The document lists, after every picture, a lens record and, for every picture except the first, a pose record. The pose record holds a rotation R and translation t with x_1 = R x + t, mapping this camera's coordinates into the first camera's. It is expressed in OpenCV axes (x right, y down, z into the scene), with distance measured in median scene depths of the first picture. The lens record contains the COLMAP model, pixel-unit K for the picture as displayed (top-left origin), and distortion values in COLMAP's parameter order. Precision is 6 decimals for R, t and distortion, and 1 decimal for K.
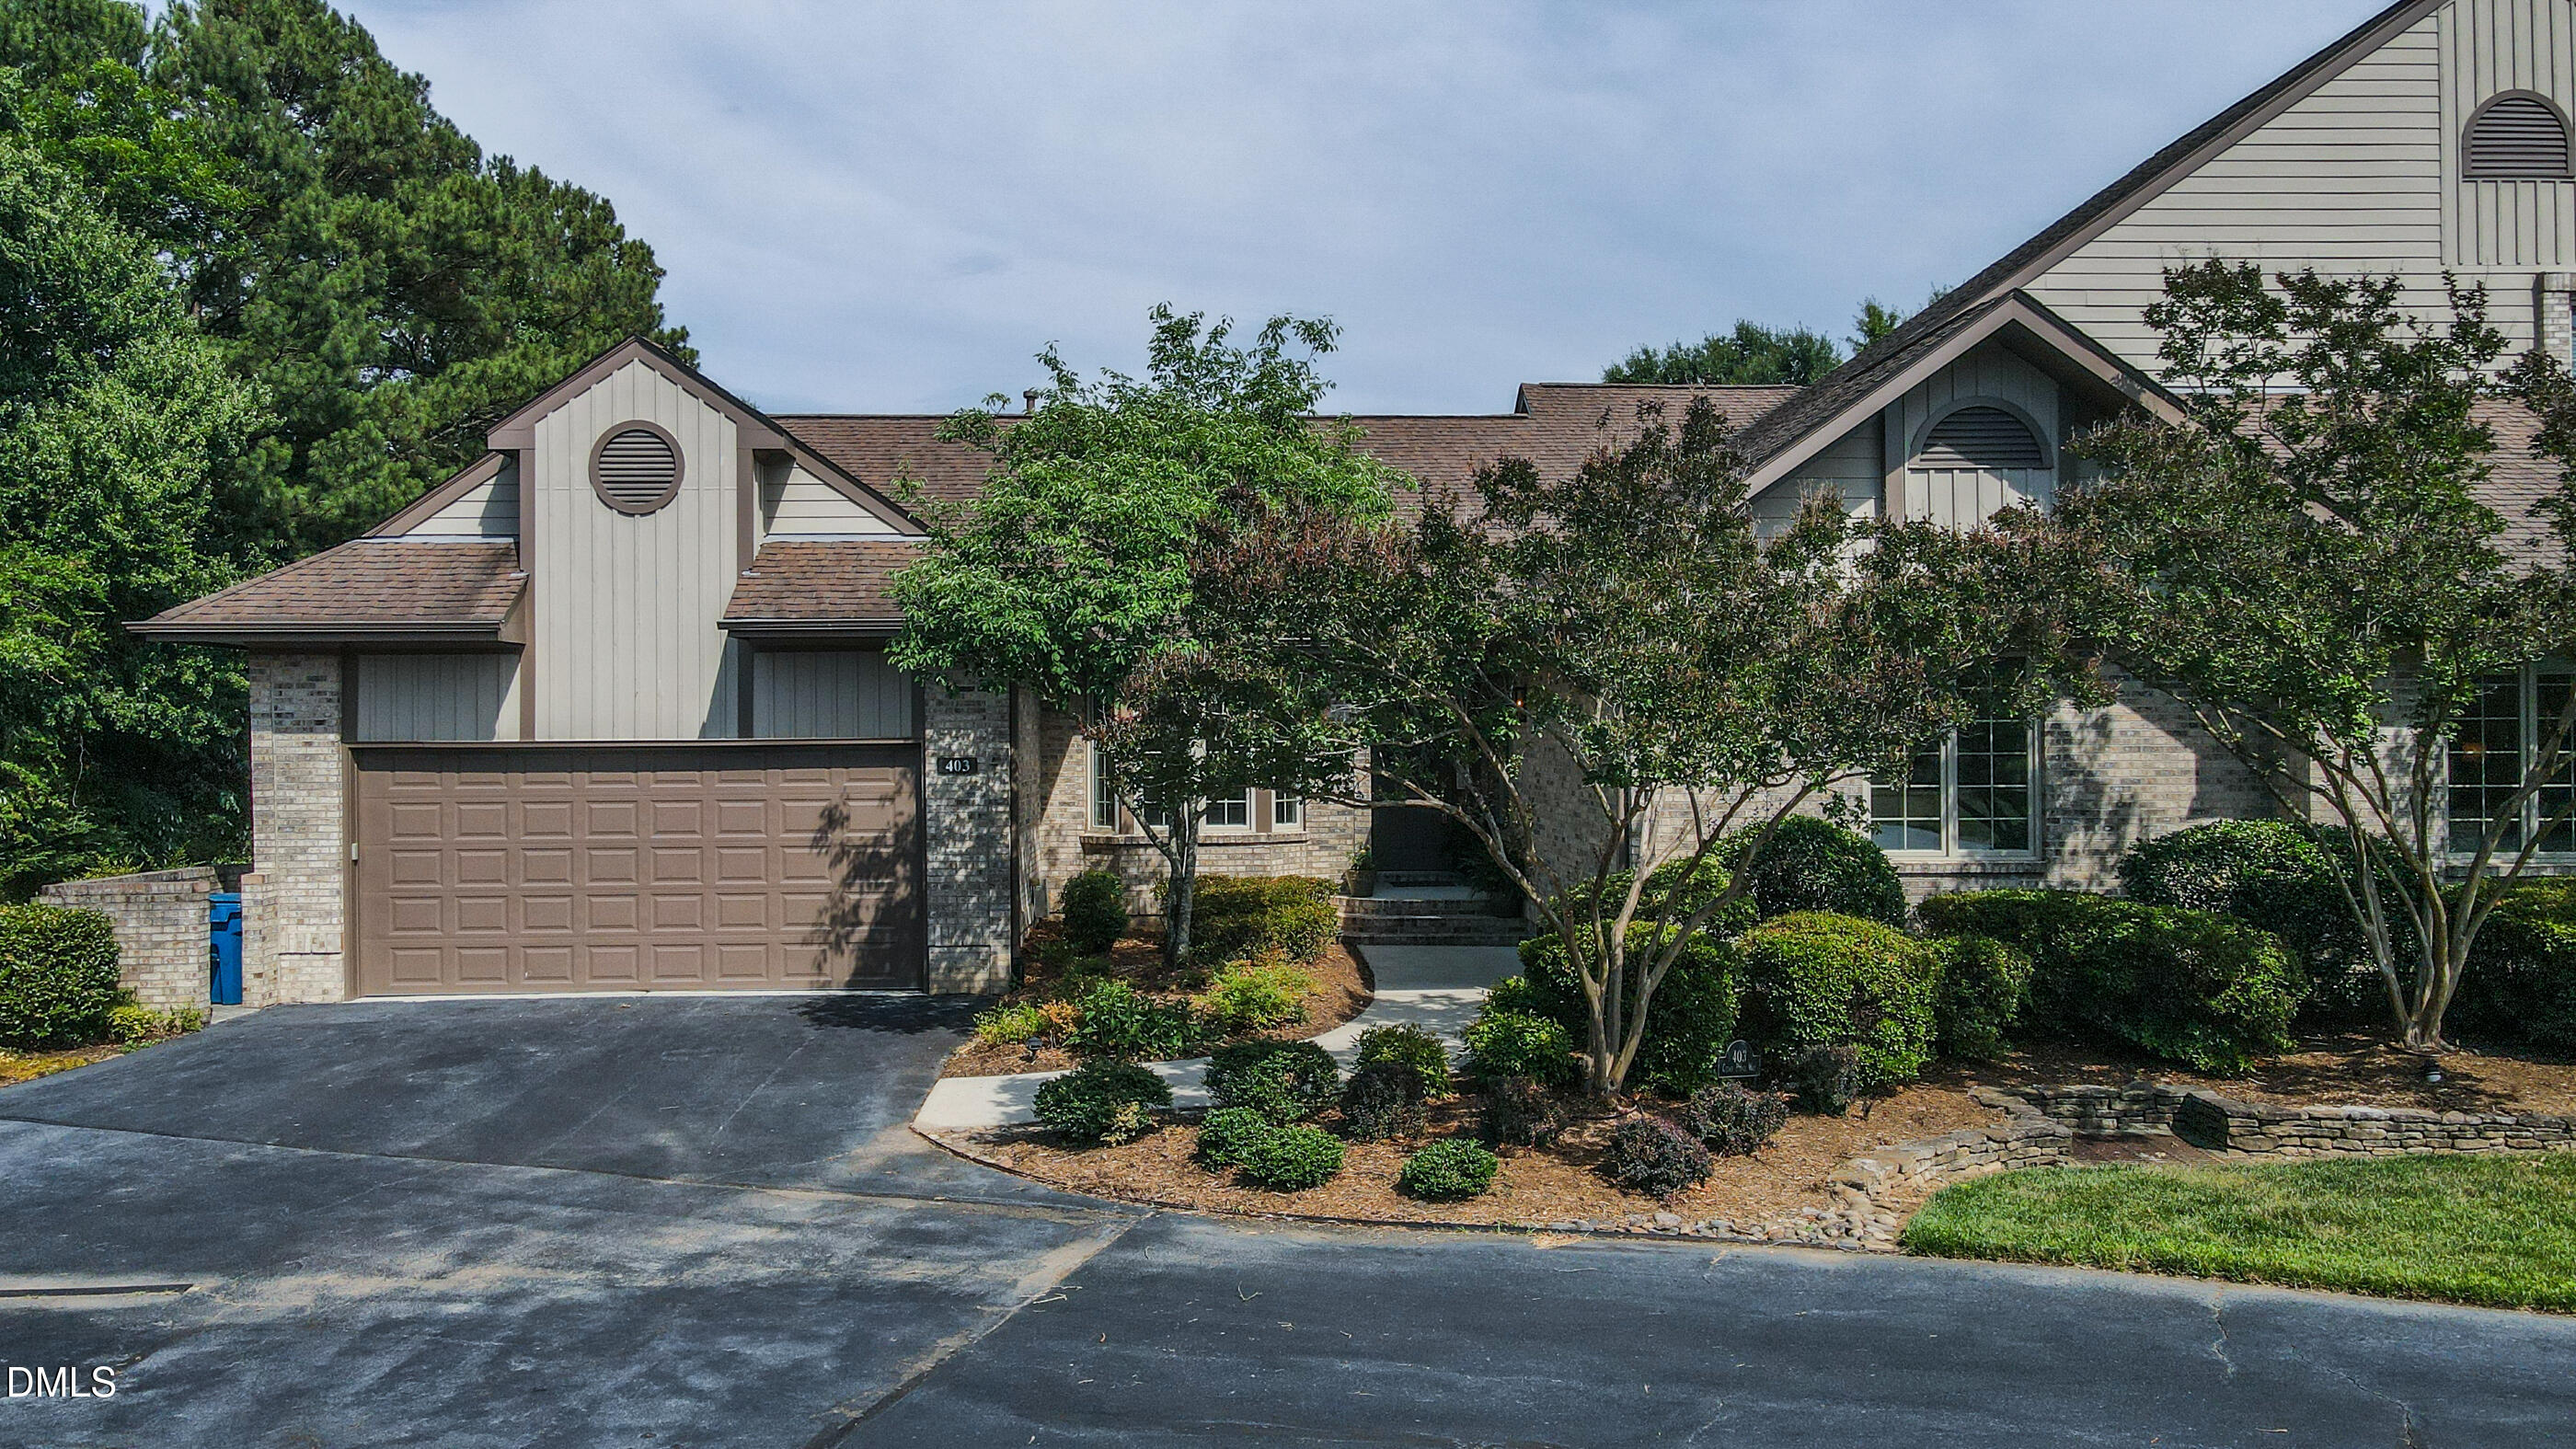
lens RADIAL K [[1875.4, 0, 1281.5], [0, 1875.4, 724.8], [0, 0, 1]] dist [-0.006878, 0.016138]
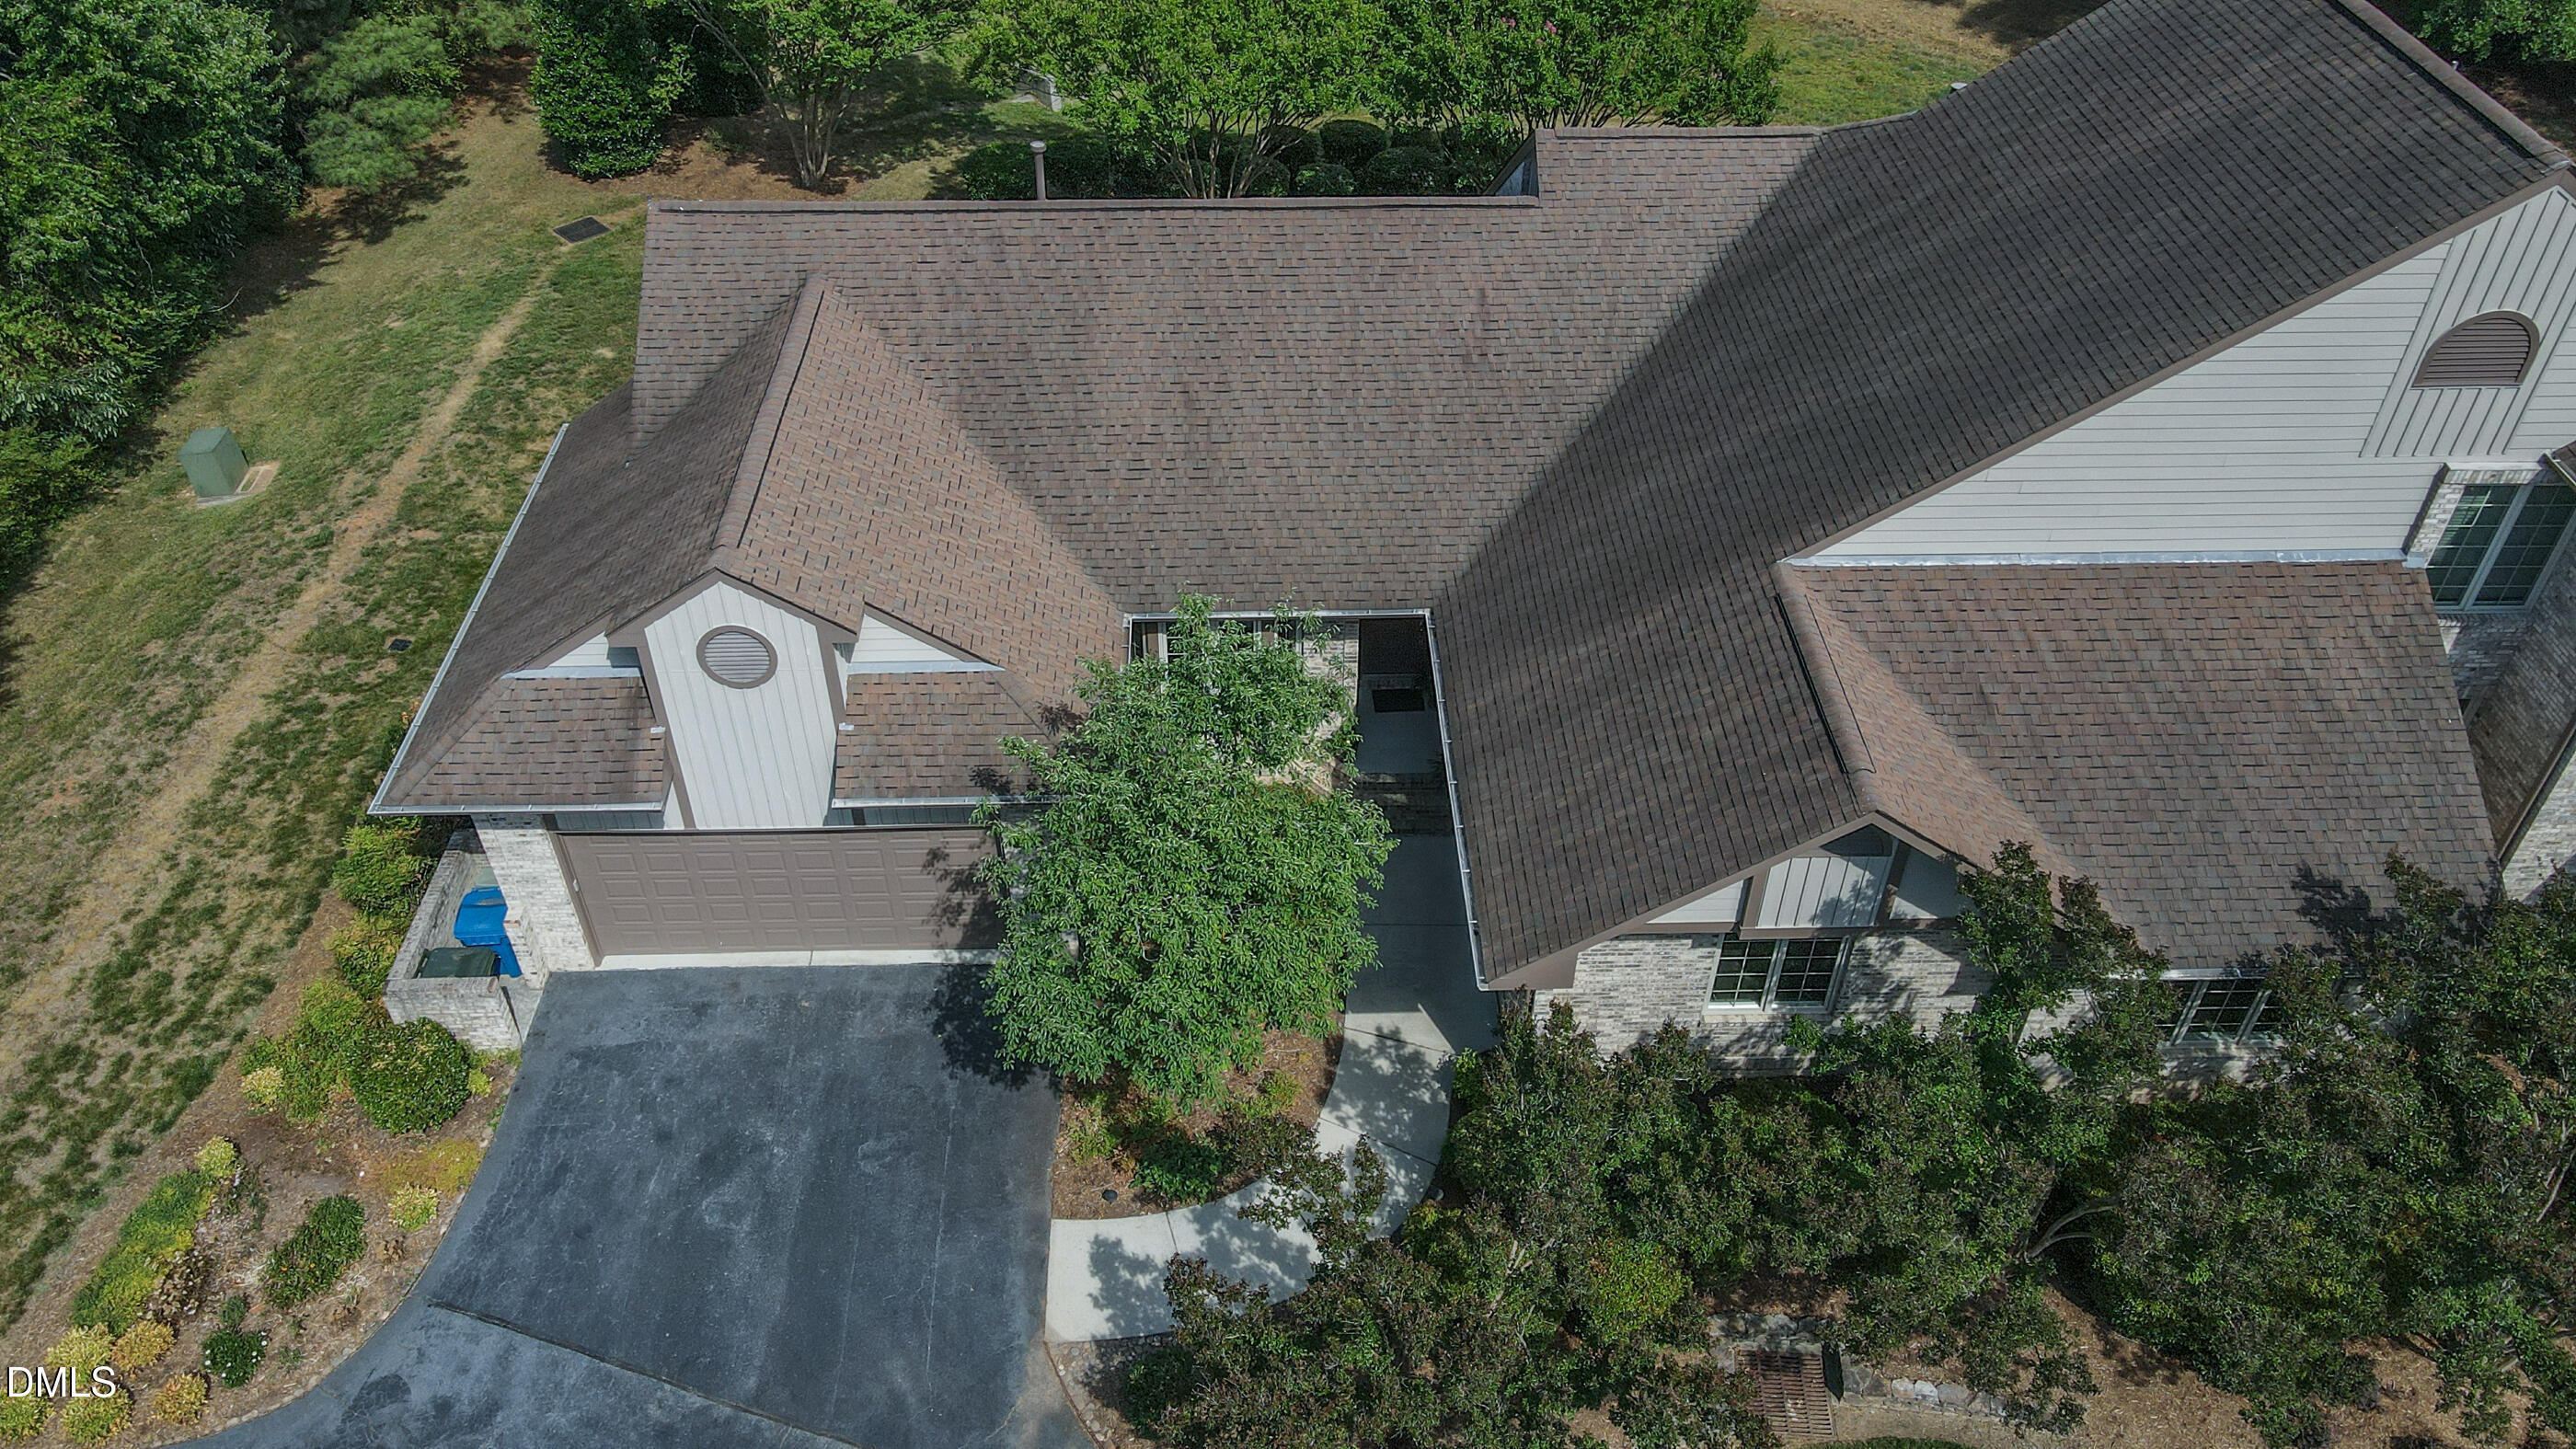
lens RADIAL K [[1875.4, 0, 1290.5], [0, 1875.4, 726.0], [0, 0, 1]] dist [-0.006878, 0.016138]
pose [[0.999923, 0.012309, 0.001587, 0.002995], [-0.010349, 0.756329, 0.654110, -0.867250], [0.006851, -0.654076, 0.756398, 0.081461]]
